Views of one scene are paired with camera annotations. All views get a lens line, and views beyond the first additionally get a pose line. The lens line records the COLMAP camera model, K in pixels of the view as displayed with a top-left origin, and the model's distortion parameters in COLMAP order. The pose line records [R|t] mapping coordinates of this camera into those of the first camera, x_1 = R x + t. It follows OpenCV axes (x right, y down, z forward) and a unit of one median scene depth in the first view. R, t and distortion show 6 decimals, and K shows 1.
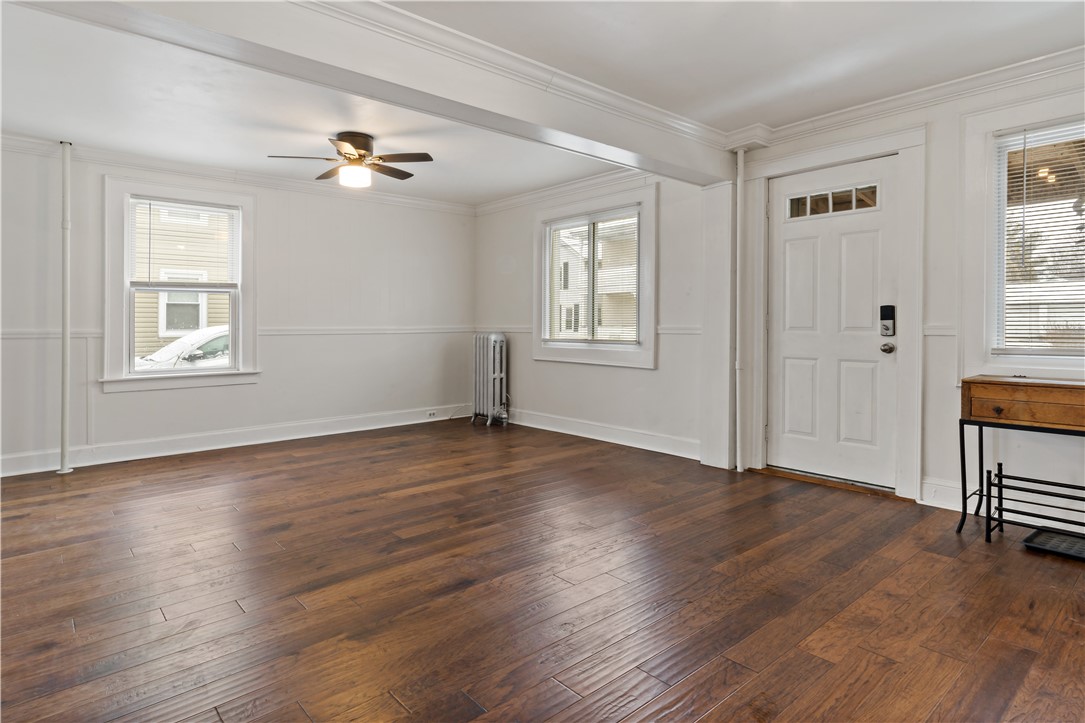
lens RADIAL K [[574.7, 0, 553.5], [0, 574.7, 324.6], [0, 0, 1]] dist [-0.008406, -0.000125]
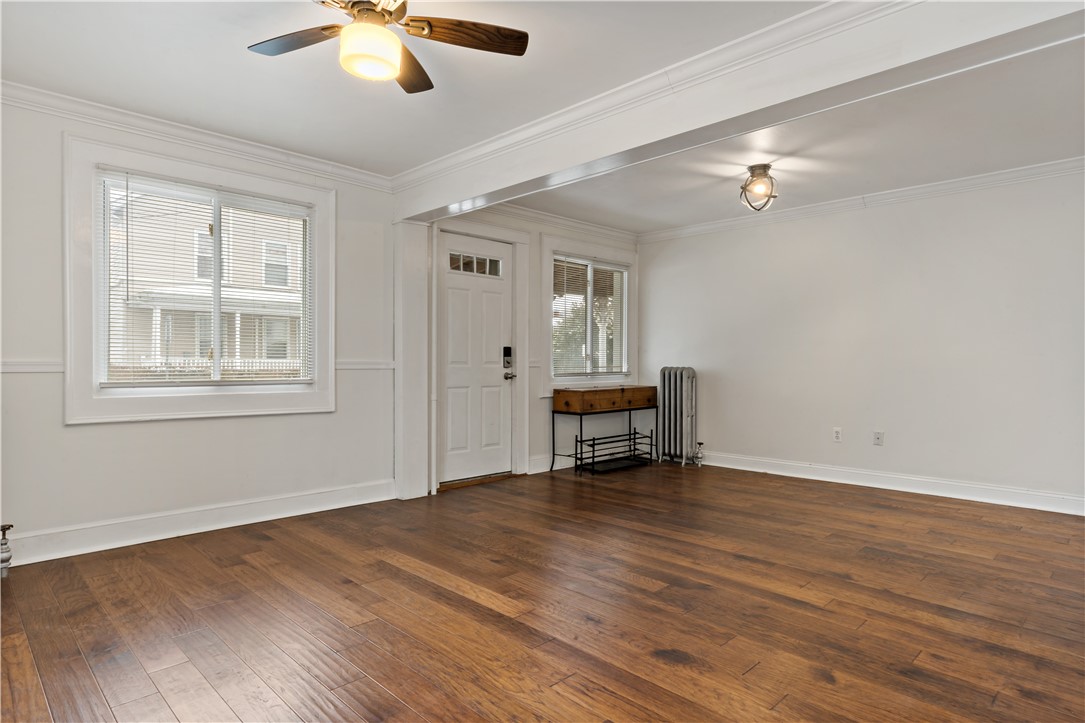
lens RADIAL K [[627.7, 0, 541.4], [0, 627.7, 365.2], [0, 0, 1]] dist [0.001398, -0.000725]
pose [[-0.049952, -0.004633, 0.998741, -1.001780], [-0.002166, 0.999987, 0.004531, 0.006234], [-0.998749, -0.001937, -0.049961, 0.988096]]
